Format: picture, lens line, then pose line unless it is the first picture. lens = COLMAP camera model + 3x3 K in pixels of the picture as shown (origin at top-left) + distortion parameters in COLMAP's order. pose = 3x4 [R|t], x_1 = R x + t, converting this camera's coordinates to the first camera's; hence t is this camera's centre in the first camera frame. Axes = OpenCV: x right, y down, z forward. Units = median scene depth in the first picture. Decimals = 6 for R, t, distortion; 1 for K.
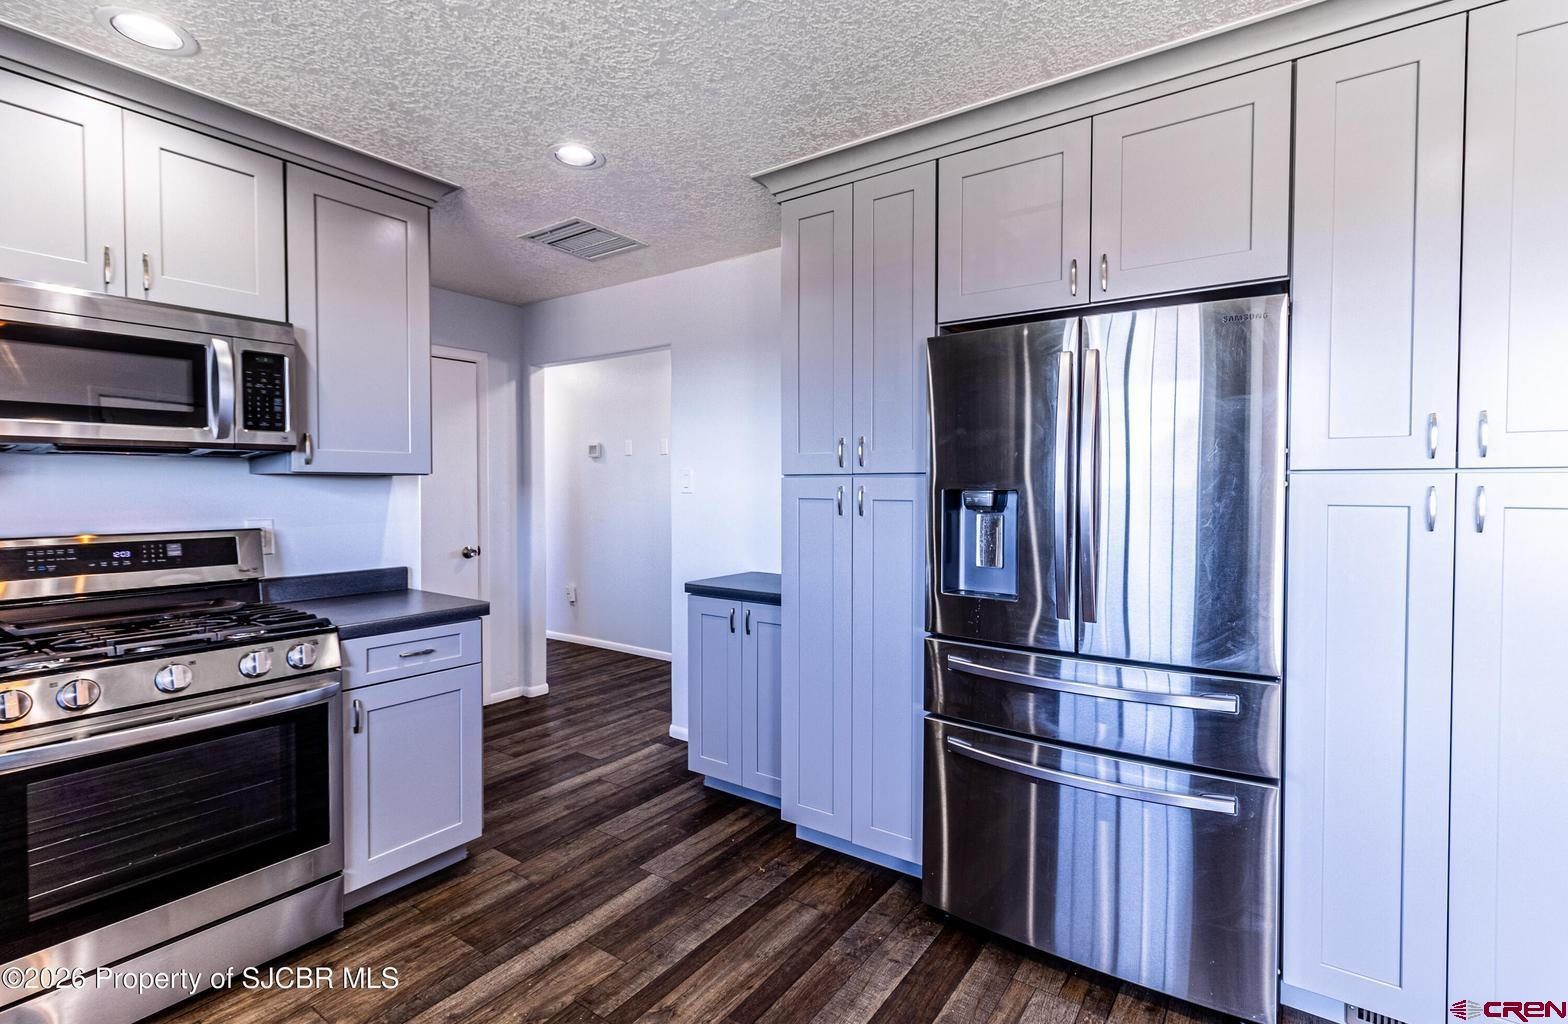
lens RADIAL K [[718.1, 0, 783.5], [0, 718.1, 506.4], [0, 0, 1]] dist [0.000690, 0.000047]
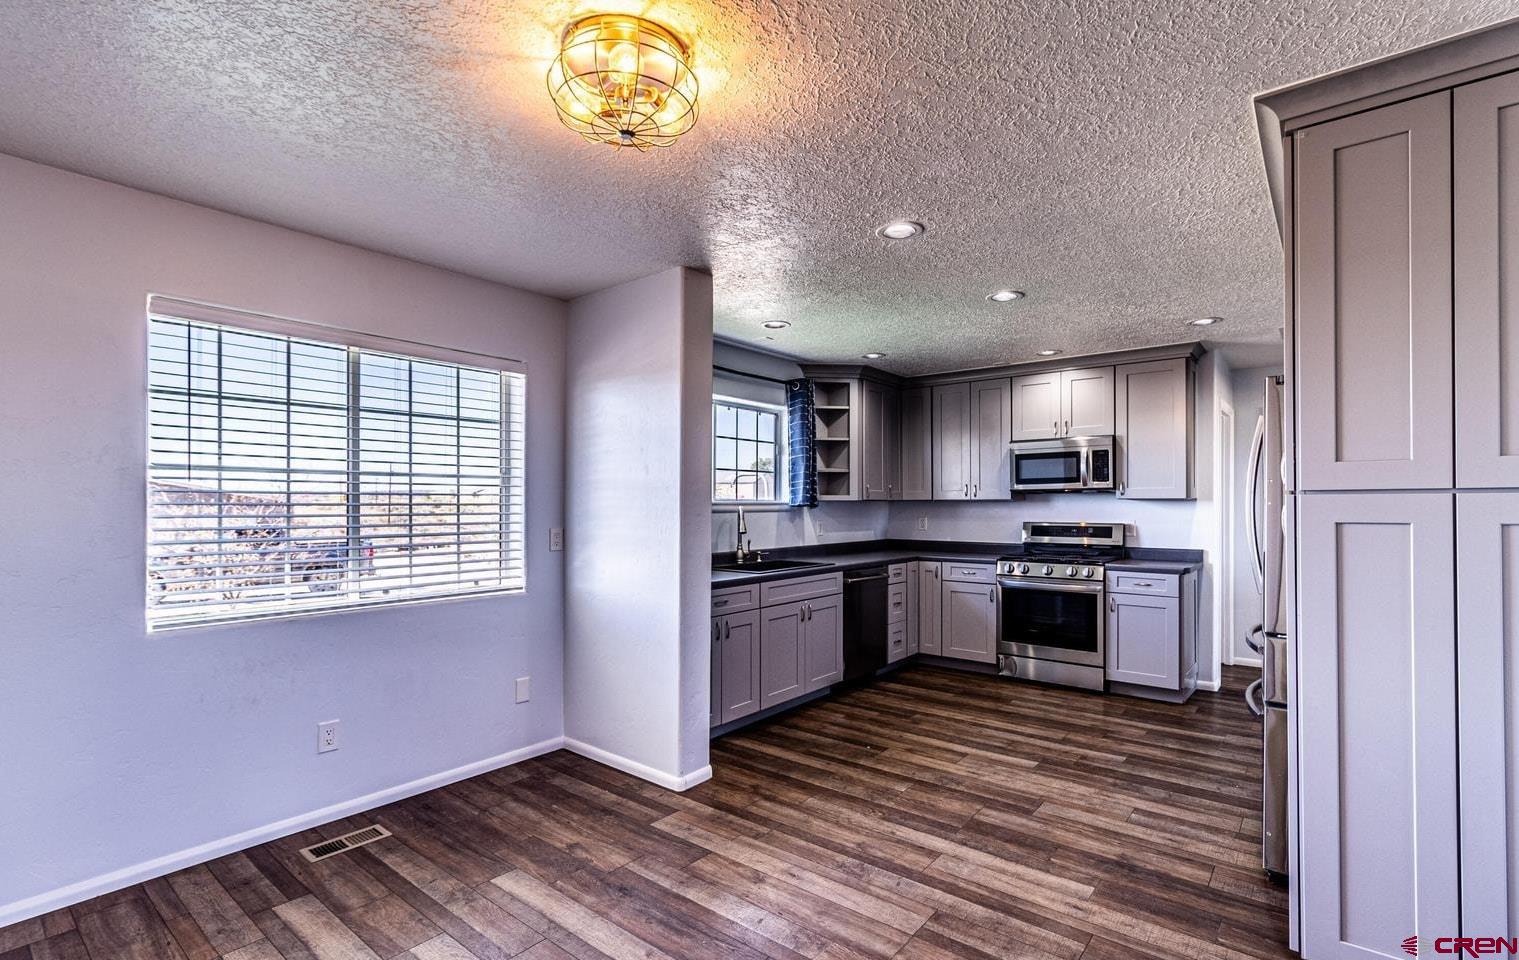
lens RADIAL K [[700.4, 0, 781.3], [0, 700.4, 502.0], [0, 0, 1]] dist [0.004243, -0.000729]
pose [[-0.051873, -0.004215, -0.998645, 1.700936], [-0.024206, 0.999703, -0.002962, -0.004978], [0.998360, 0.024020, -0.051960, 0.045978]]
